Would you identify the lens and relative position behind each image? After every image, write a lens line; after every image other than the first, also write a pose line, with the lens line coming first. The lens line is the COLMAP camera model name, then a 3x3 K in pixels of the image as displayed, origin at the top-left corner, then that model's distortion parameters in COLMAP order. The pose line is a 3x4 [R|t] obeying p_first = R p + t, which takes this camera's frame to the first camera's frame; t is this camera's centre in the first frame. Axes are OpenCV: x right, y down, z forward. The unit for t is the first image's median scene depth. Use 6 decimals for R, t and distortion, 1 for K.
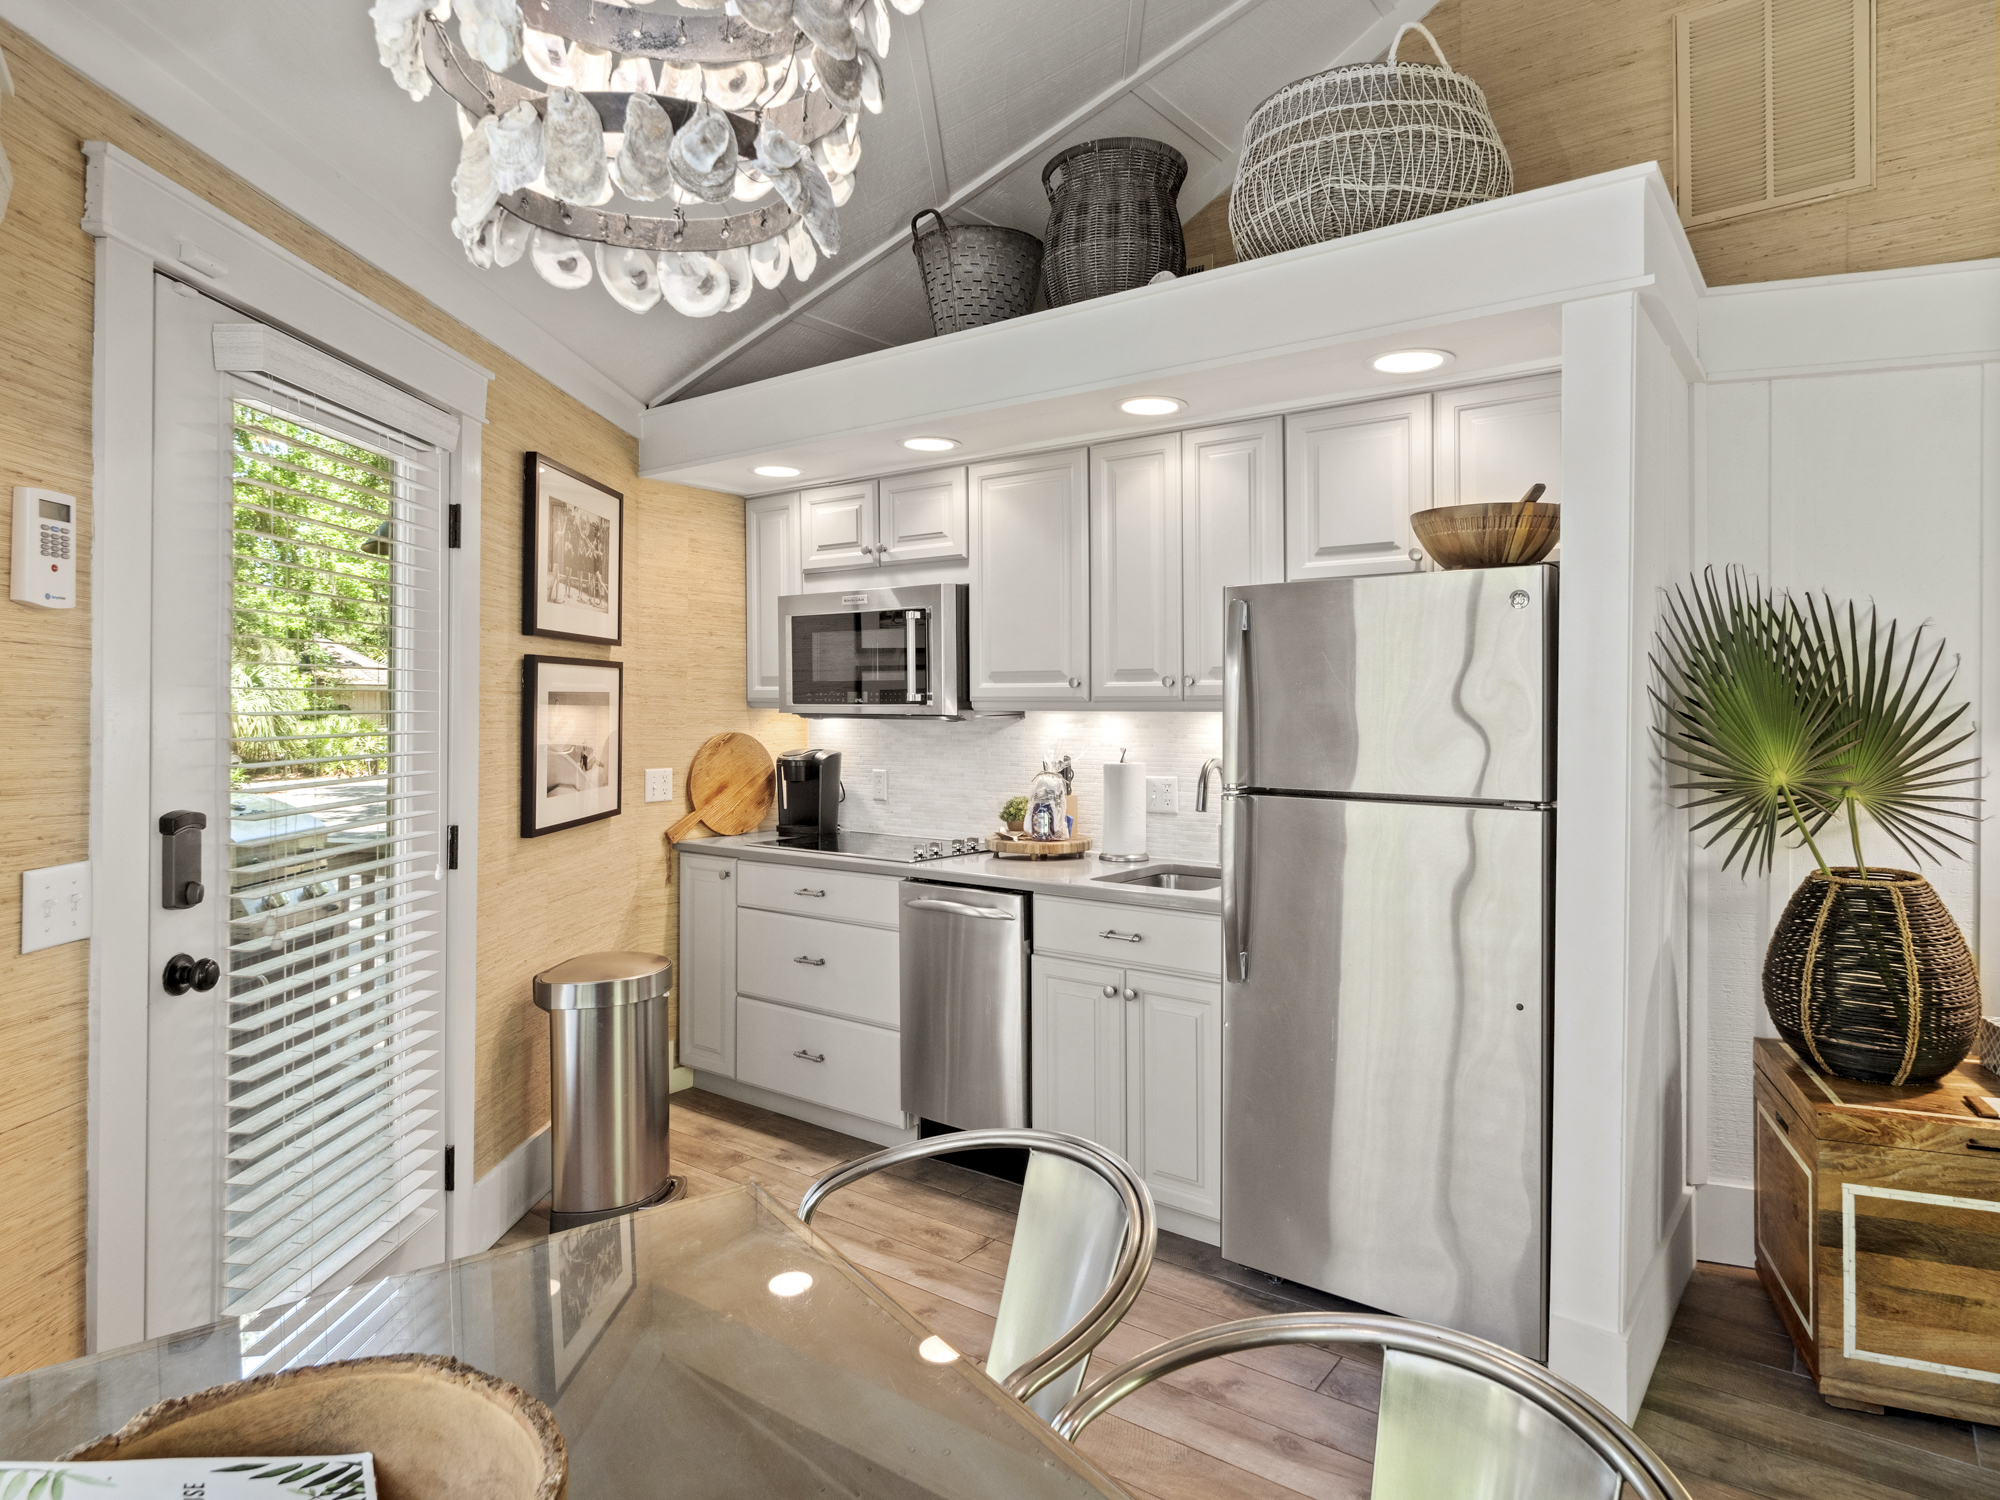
lens RADIAL K [[1276.5, 0, 998.0], [0, 1276.5, 745.8], [0, 0, 1]] dist [0.008018, 0.003449]
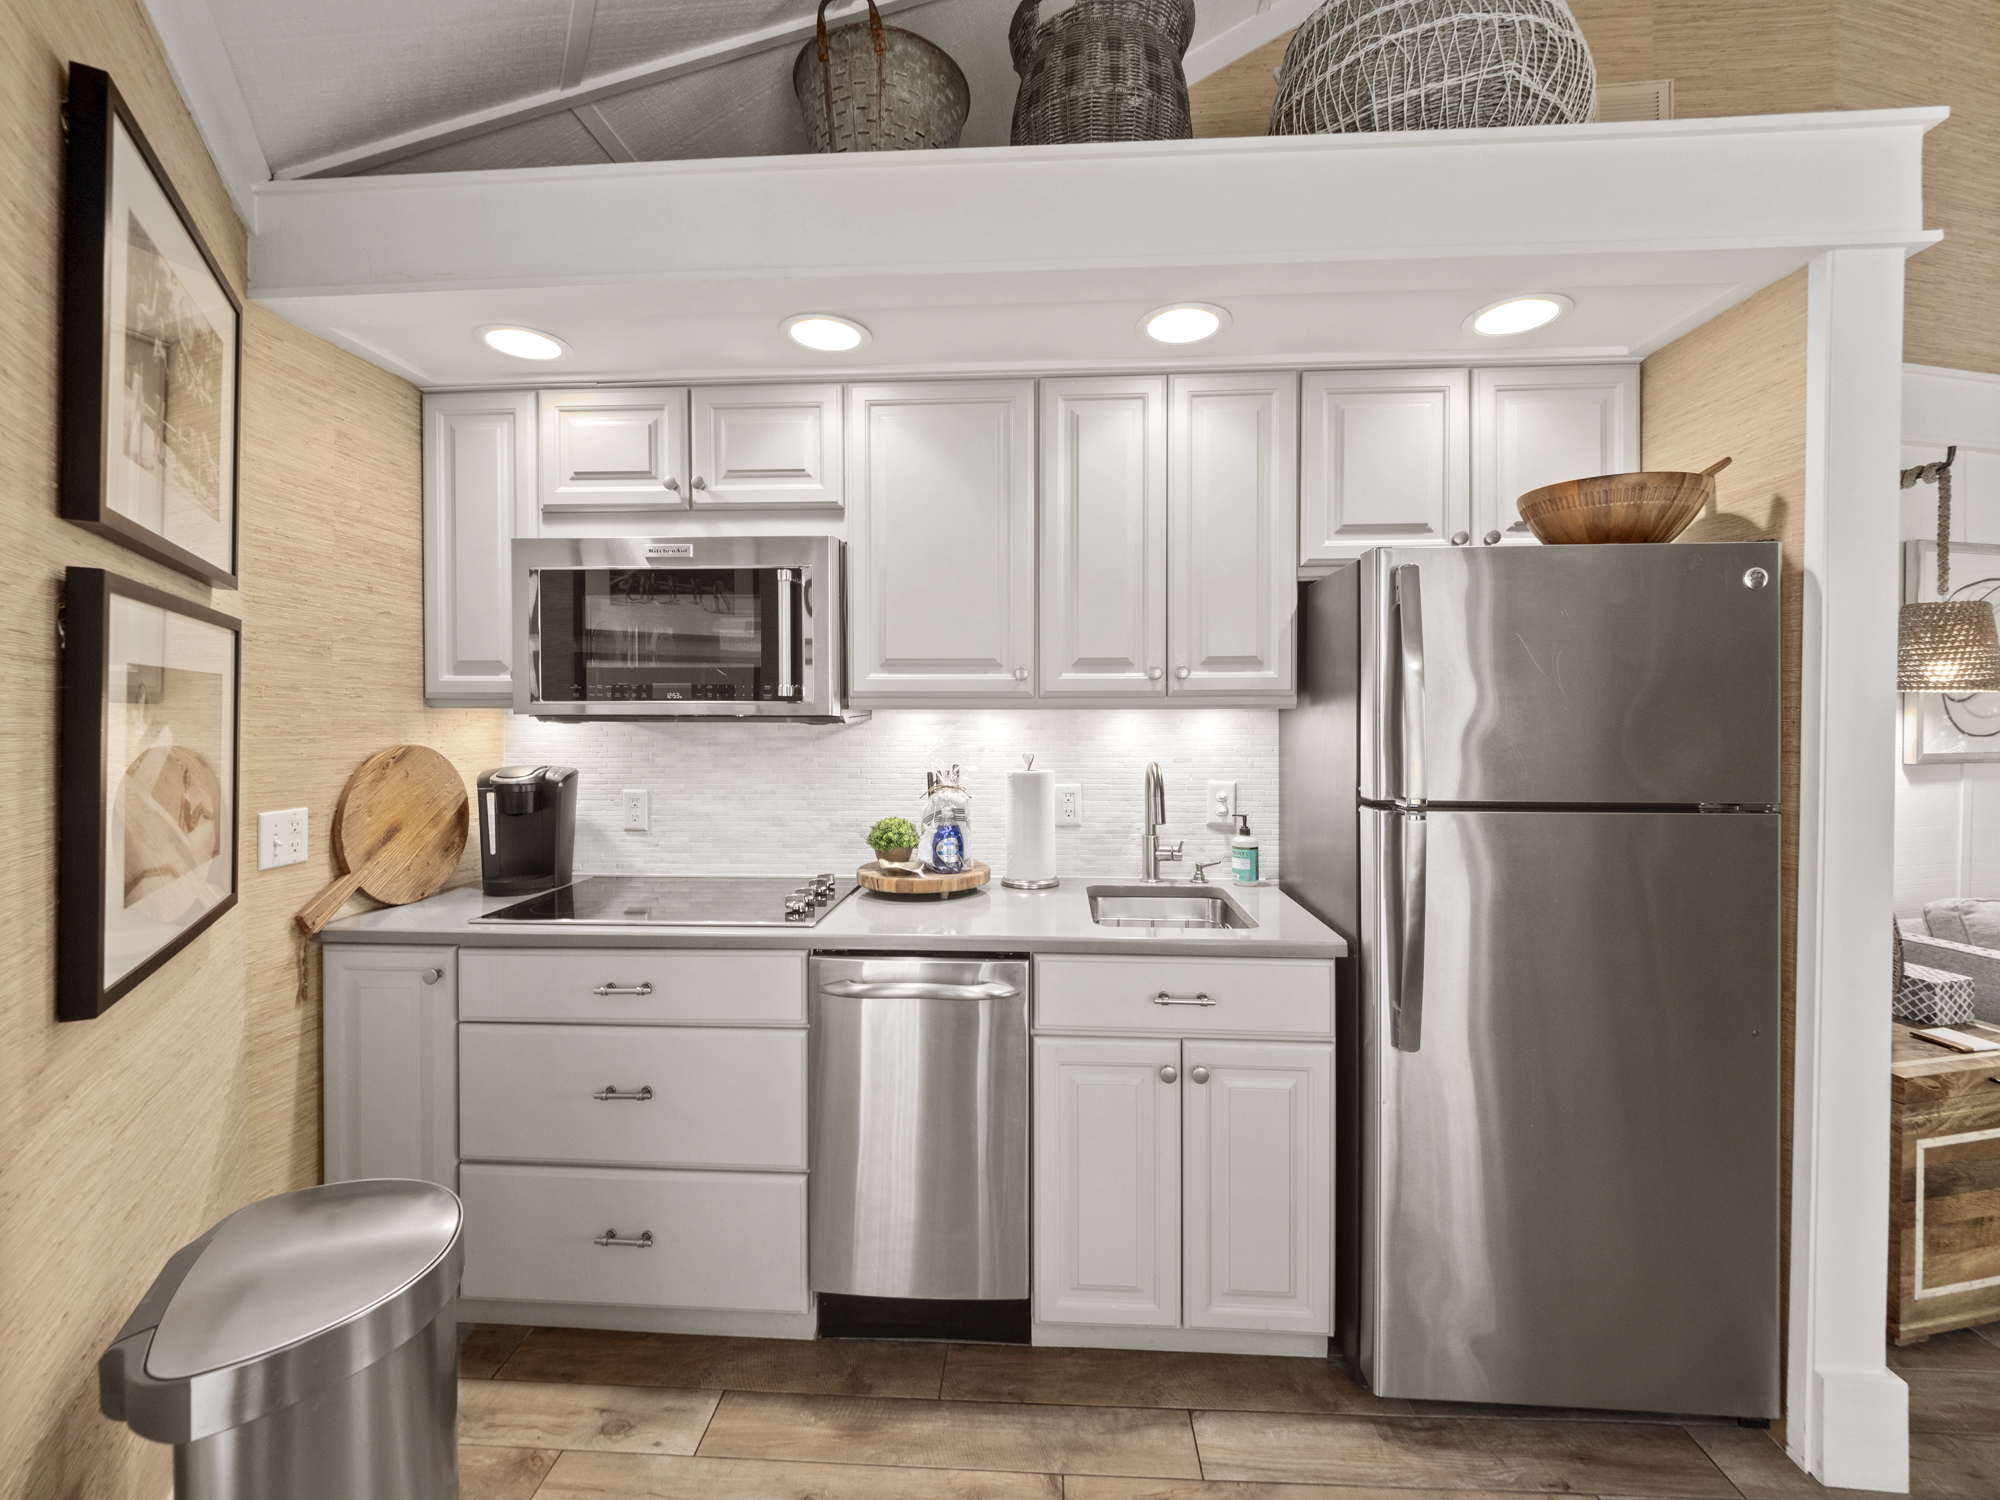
lens RADIAL K [[890.9, 0, 1003.1], [0, 890.9, 729.6], [0, 0, 1]] dist [0.000061, -0.000532]
pose [[0.819079, -0.013661, 0.573518, -0.238832], [0.020894, 0.999764, -0.006025, -0.010028], [-0.573300, 0.016918, 0.819171, 0.494494]]
